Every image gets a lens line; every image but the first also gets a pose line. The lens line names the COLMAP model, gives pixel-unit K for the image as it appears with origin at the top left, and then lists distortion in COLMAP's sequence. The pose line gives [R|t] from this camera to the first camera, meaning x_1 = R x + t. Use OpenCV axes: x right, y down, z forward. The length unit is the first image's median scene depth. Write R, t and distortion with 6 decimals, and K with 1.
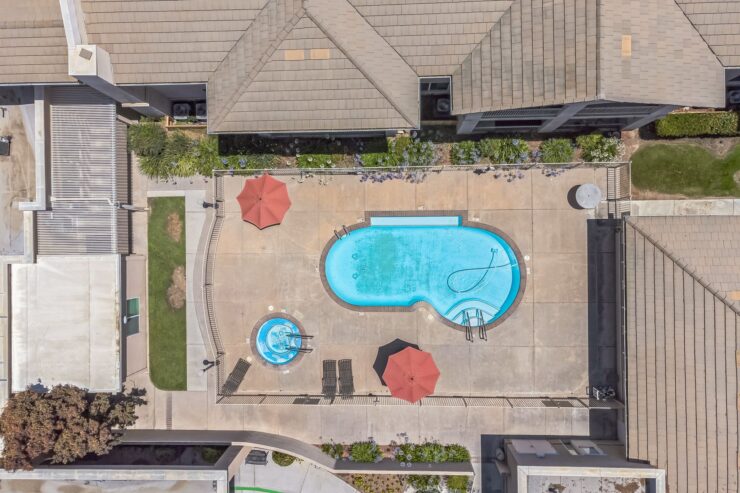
lens RADIAL K [[533.7, 0, 367.8], [0, 533.7, 244.6], [0, 0, 1]] dist [0.008654, -0.001431]
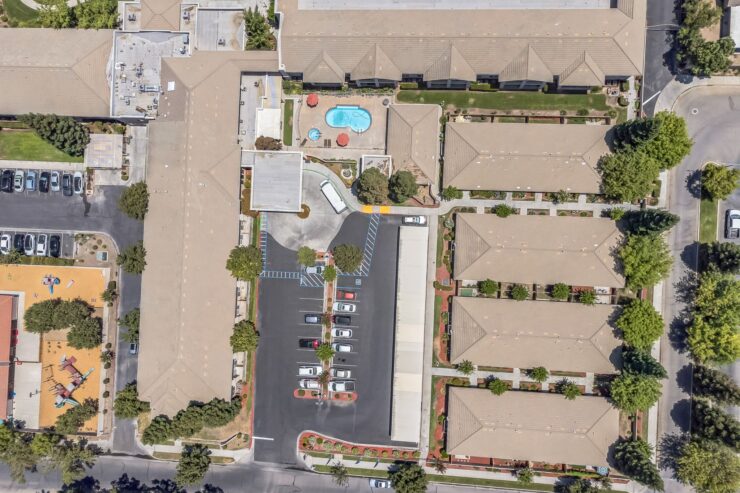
lens RADIAL K [[533.7, 0, 372.5], [0, 533.7, 248.0], [0, 0, 1]] dist [0.008654, -0.001431]
pose [[0.997267, 0.054050, -0.050369, 0.570841], [-0.053567, 0.998505, 0.010892, 1.034495], [0.050883, -0.008165, 0.998671, -3.292005]]
